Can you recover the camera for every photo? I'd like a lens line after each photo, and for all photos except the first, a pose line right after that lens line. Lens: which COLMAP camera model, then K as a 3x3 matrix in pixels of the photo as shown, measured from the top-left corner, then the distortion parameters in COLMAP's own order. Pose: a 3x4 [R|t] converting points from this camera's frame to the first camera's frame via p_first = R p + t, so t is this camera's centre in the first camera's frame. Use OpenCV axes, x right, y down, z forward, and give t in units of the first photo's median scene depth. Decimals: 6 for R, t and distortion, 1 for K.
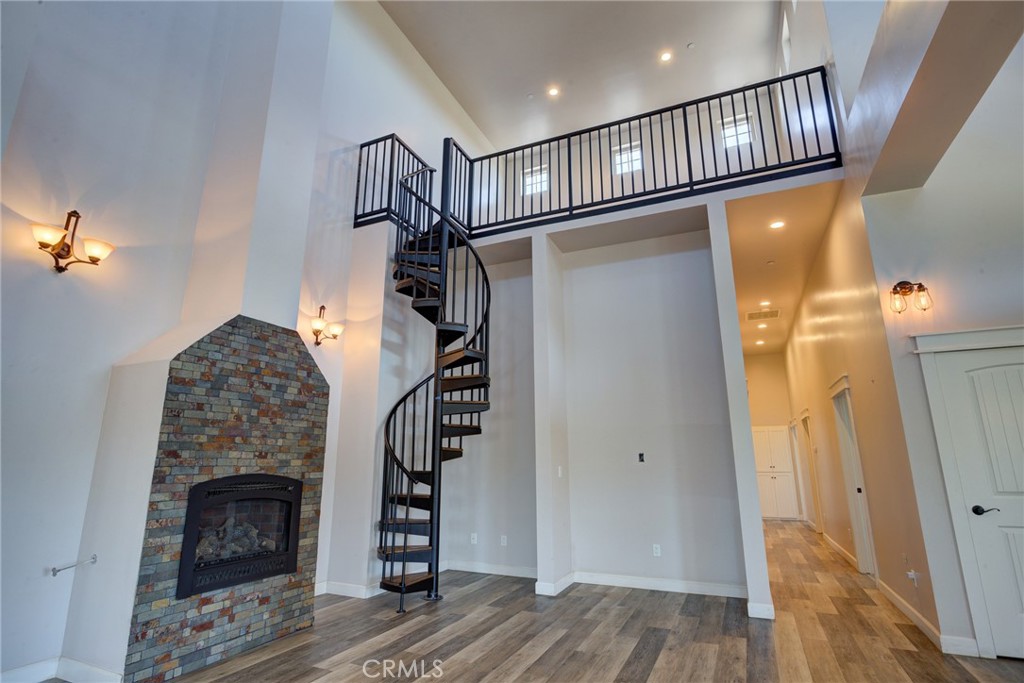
lens RADIAL K [[502.6, 0, 512.1], [0, 502.6, 340.8], [0, 0, 1]] dist [-0.022352, 0.009646]
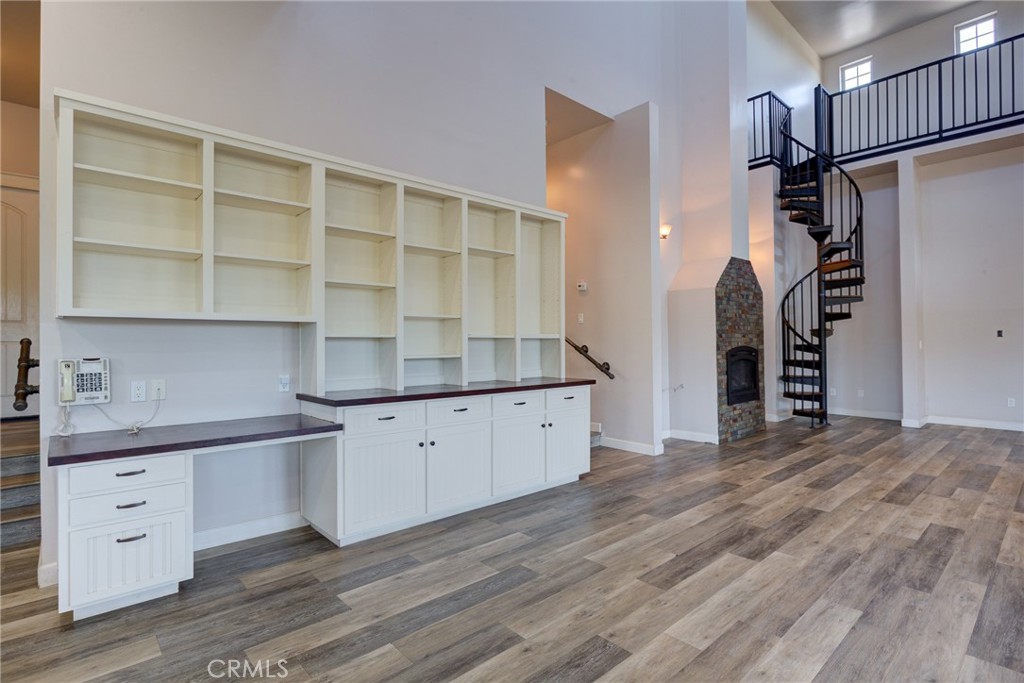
lens RADIAL K [[502.6, 0, 512.1], [0, 502.6, 340.8], [0, 0, 1]] dist [-0.022352, 0.009646]
pose [[0.914091, -0.008465, -0.405422, -0.541957], [0.104049, 0.971207, 0.214317, -0.220330], [0.391934, -0.238089, 0.888651, -0.909130]]
